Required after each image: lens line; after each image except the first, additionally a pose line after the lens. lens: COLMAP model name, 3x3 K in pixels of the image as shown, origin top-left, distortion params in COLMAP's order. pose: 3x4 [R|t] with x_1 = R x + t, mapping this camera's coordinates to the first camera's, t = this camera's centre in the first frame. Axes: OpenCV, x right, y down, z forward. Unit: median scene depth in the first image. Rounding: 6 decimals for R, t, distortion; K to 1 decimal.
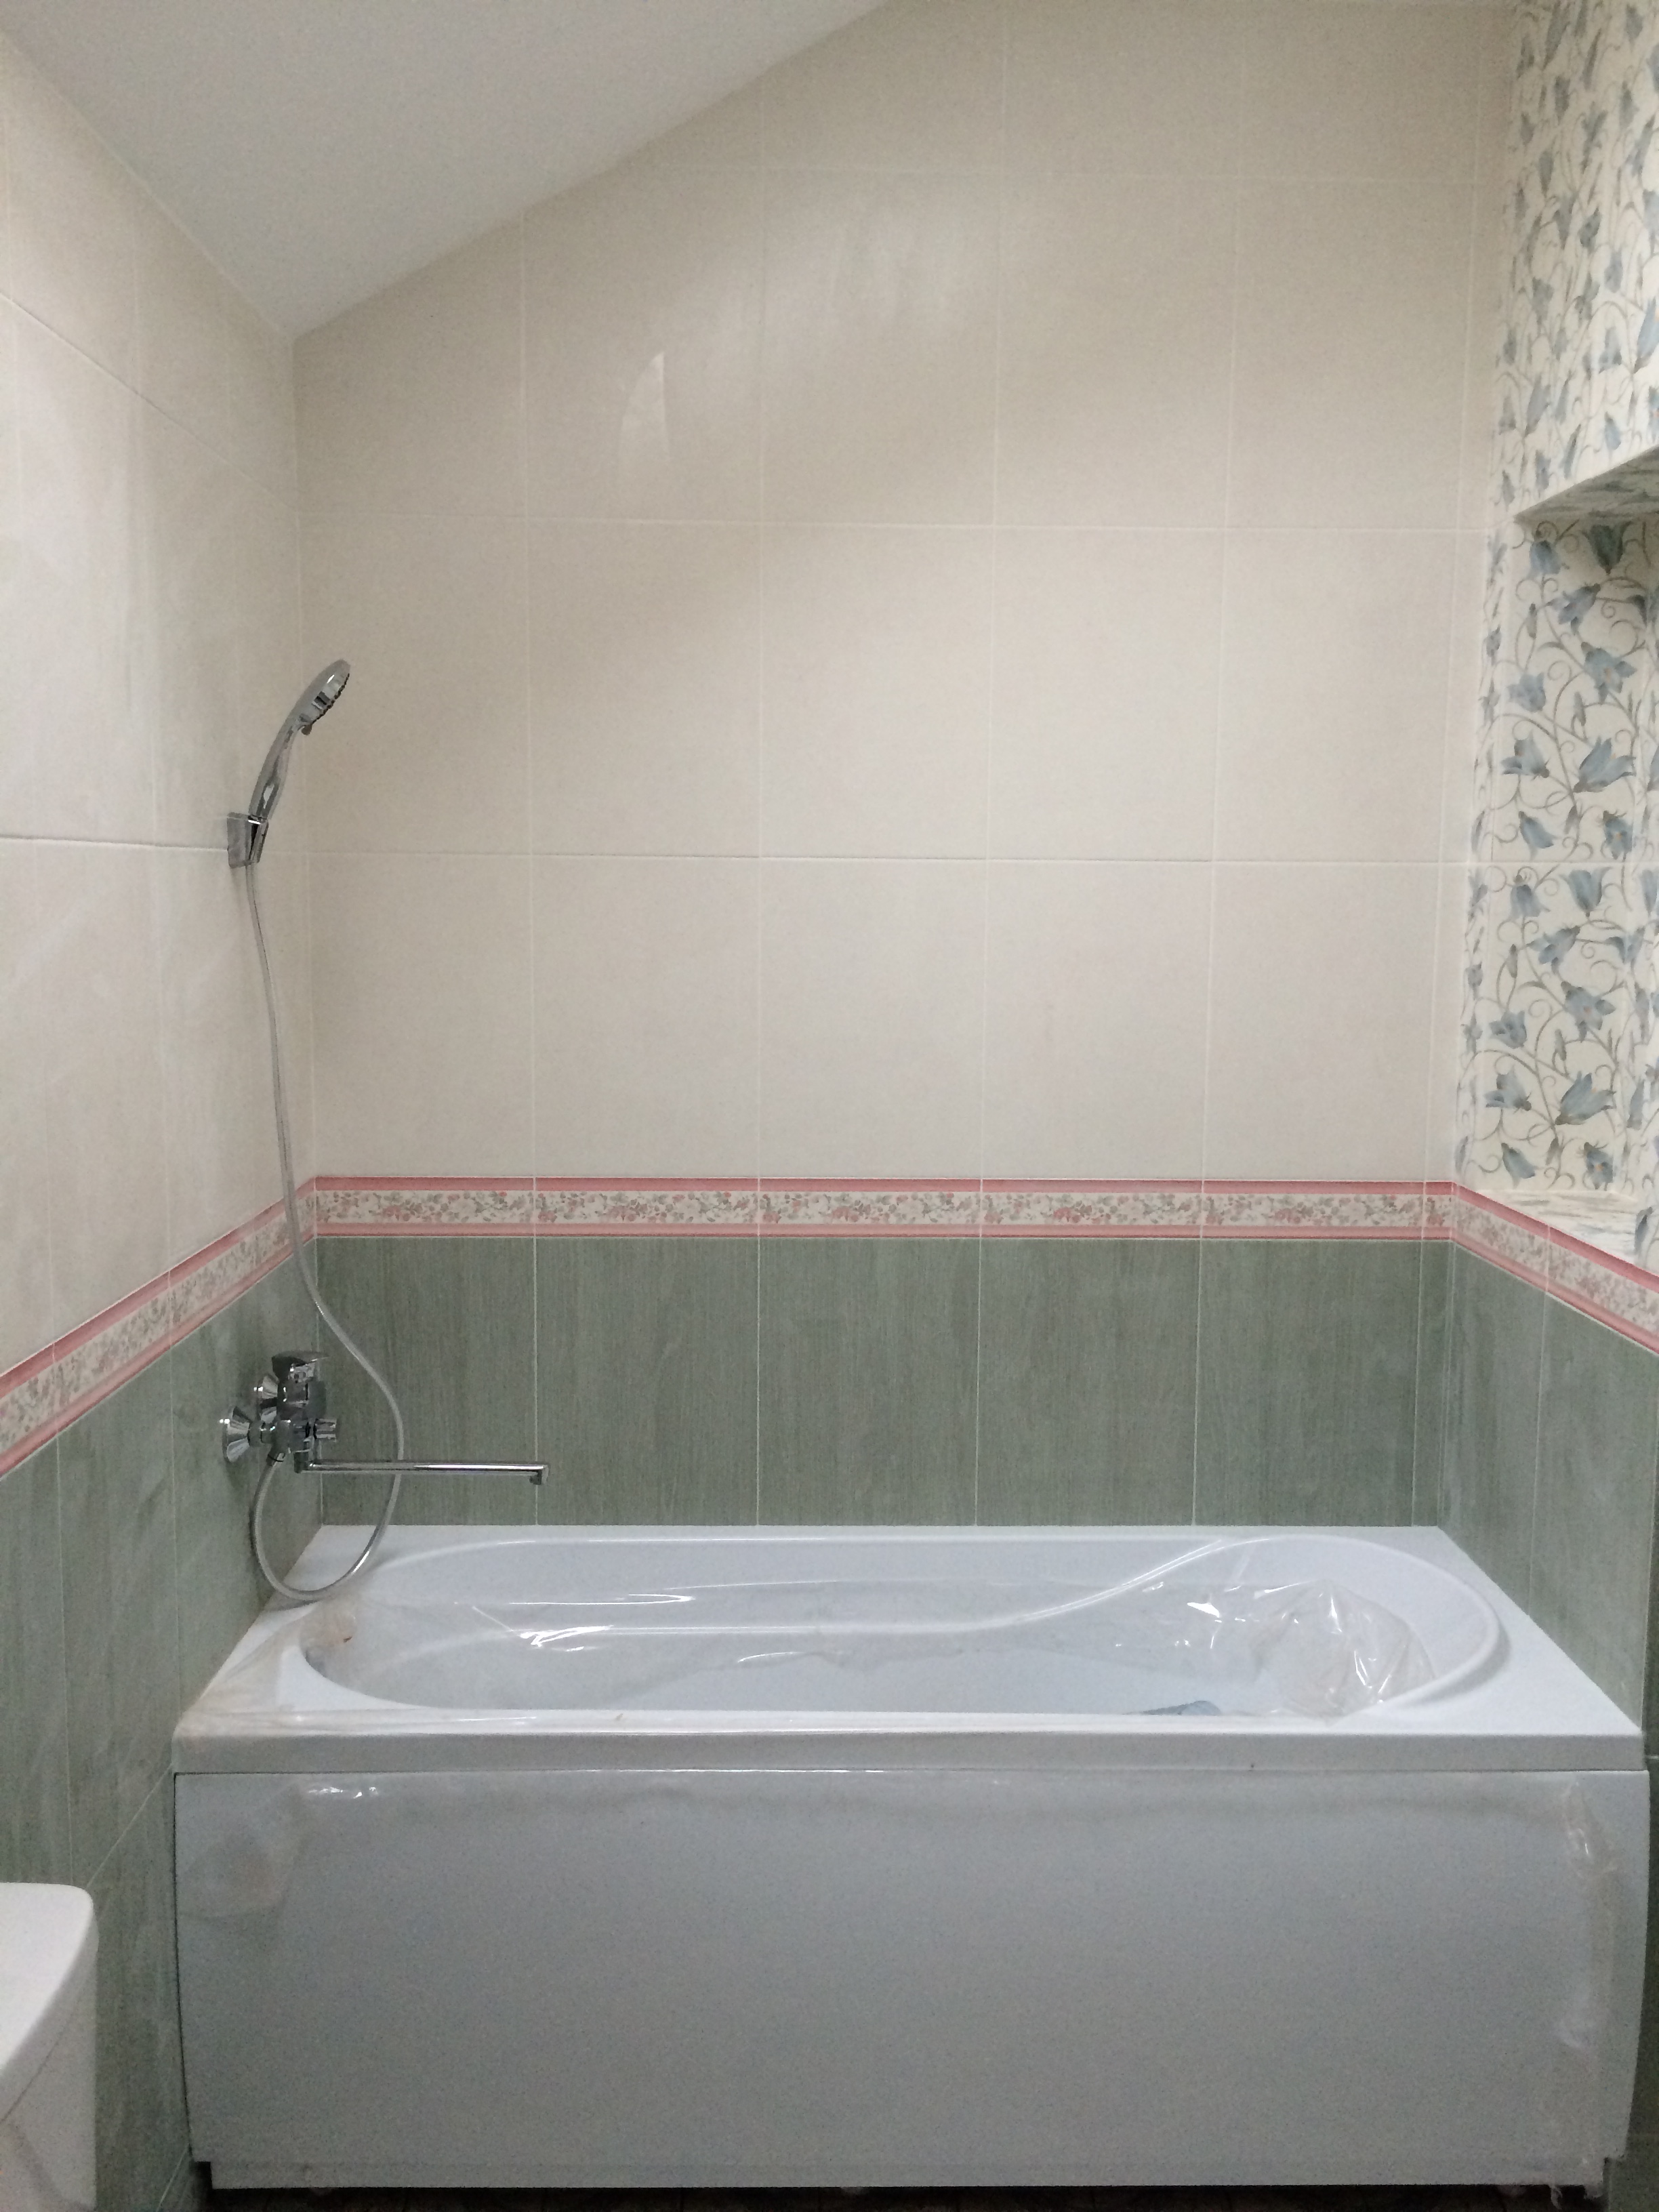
lens RADIAL K [[1867.4, 0, 828.6], [0, 1867.4, 1102.8], [0, 0, 1]] dist [0.055366, -0.074191]
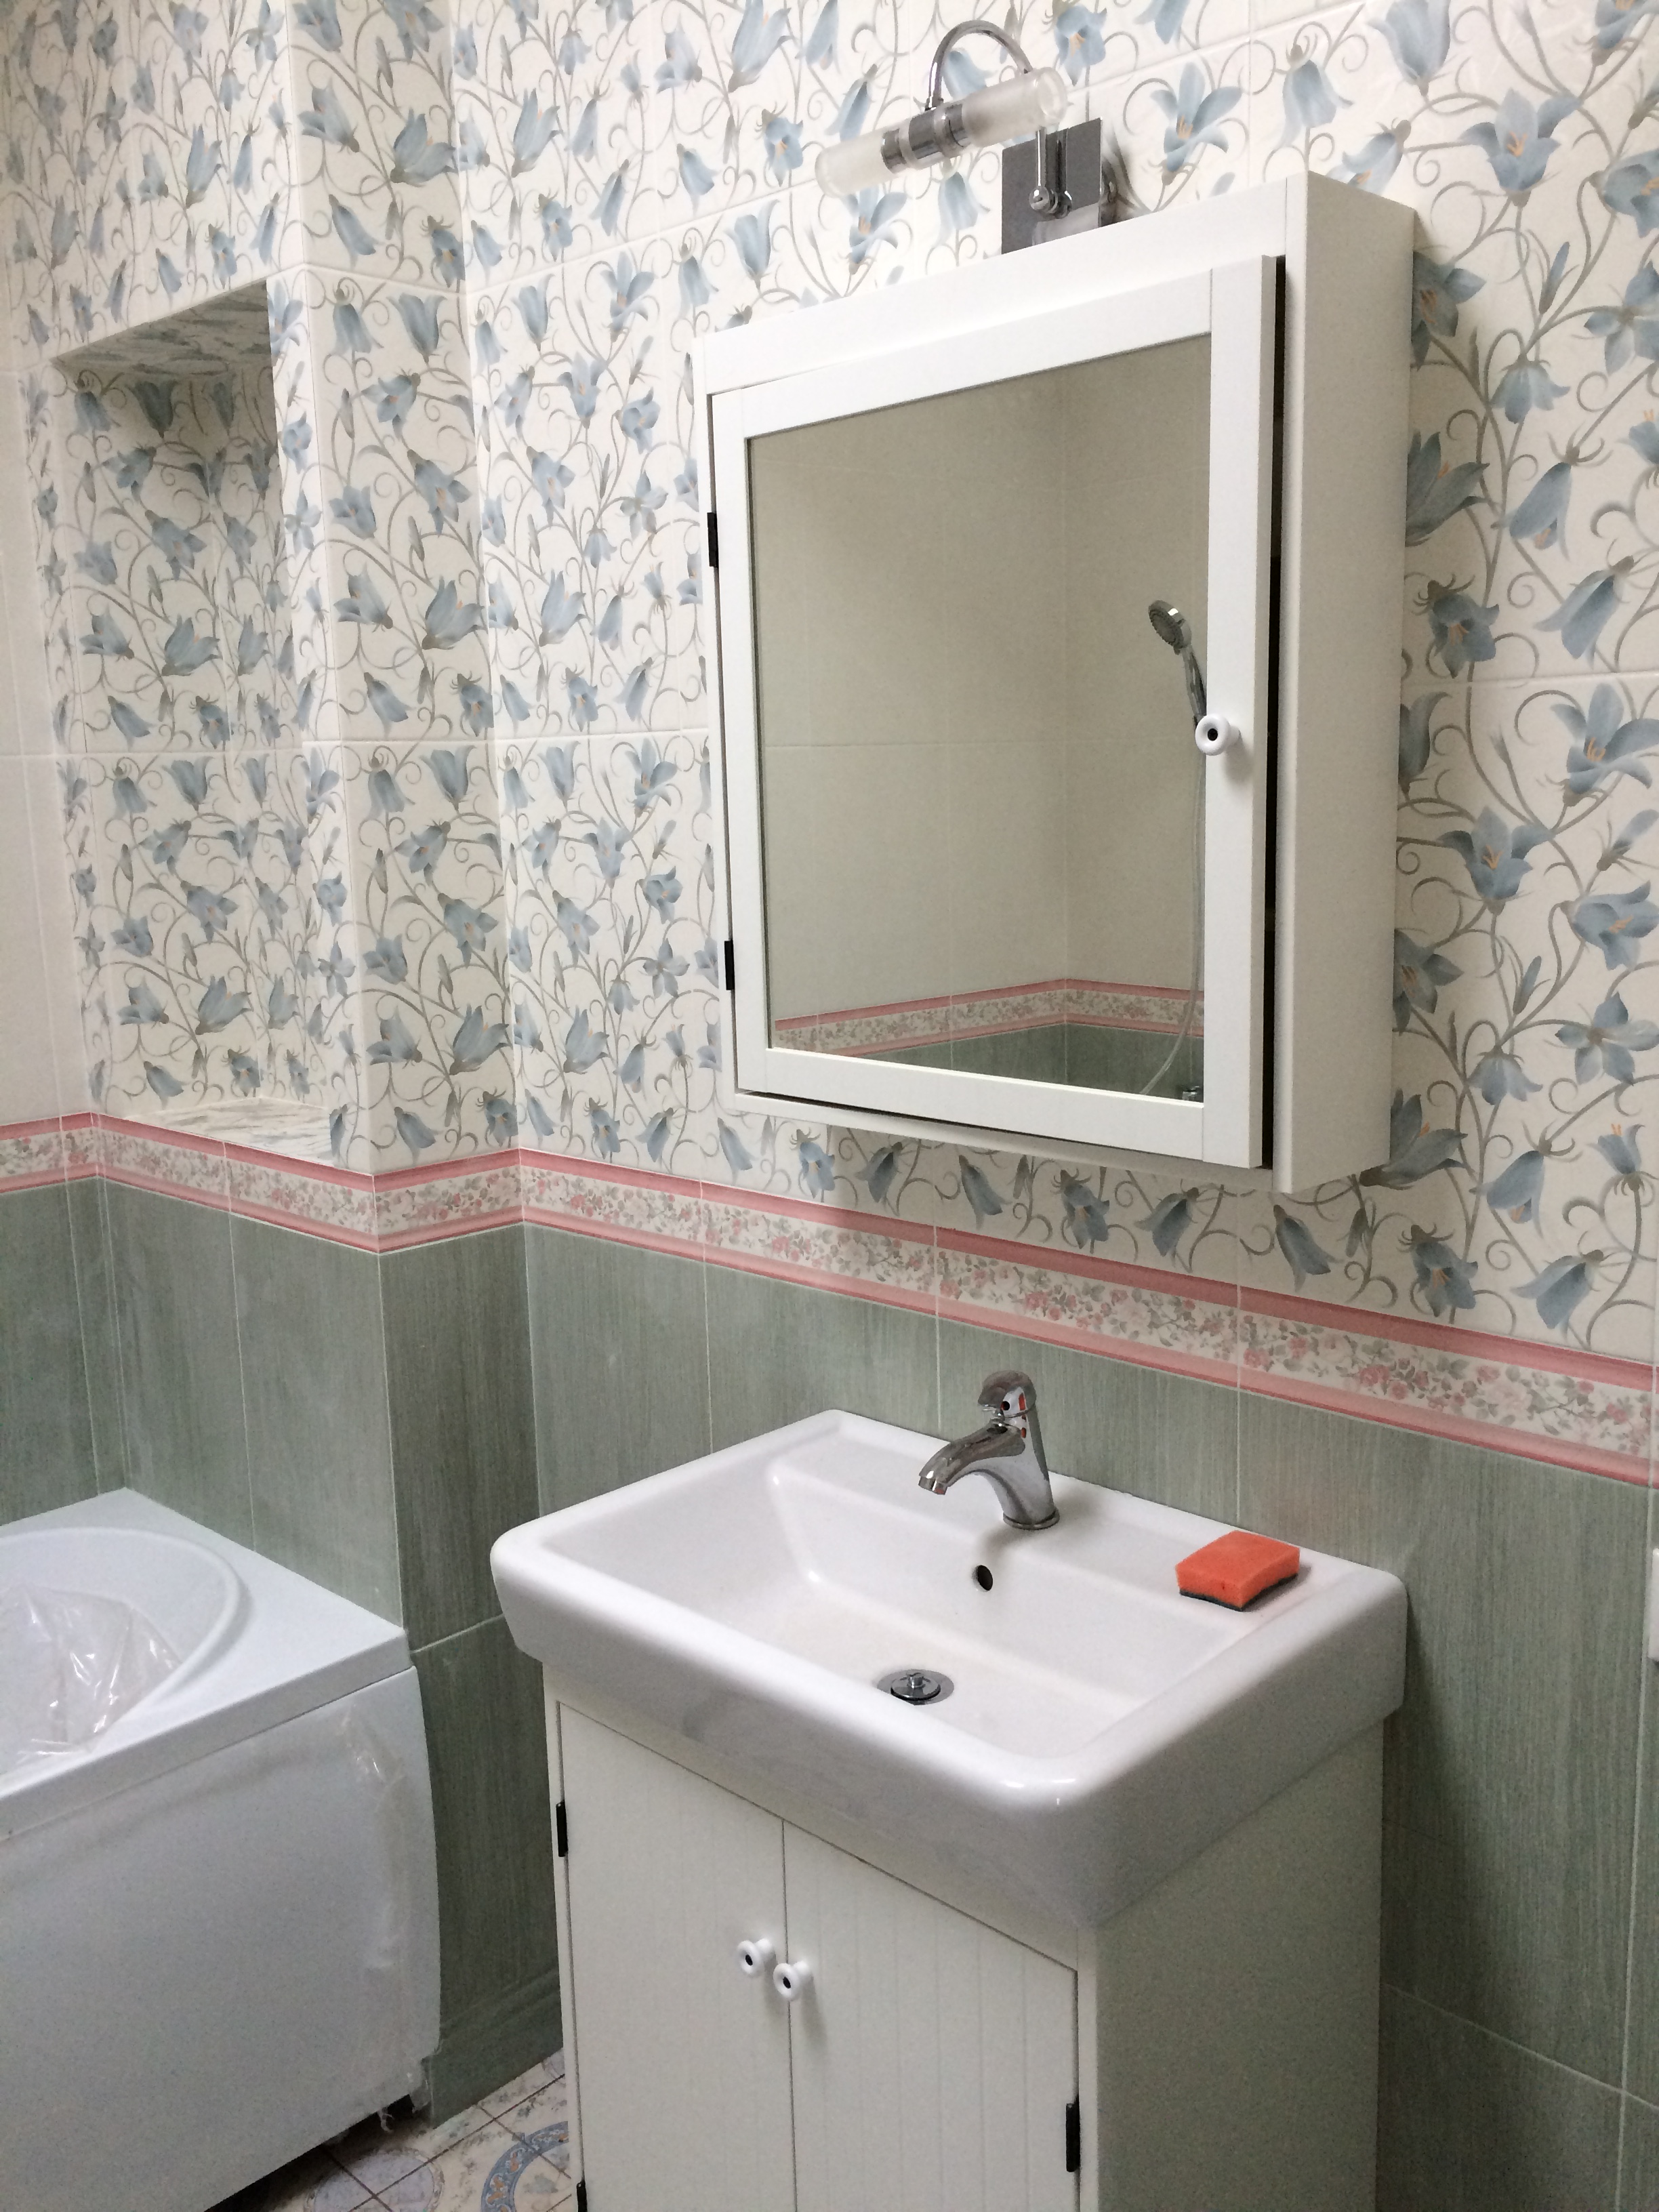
lens RADIAL K [[1867.4, 0, 832.8], [0, 1867.4, 1102.5], [0, 0, 1]] dist [0.055366, -0.074191]
pose [[0.706055, -0.149360, 0.692227, -0.042693], [0.118045, 0.988652, 0.092915, -0.004612], [-0.698249, 0.016110, 0.715674, 0.111923]]
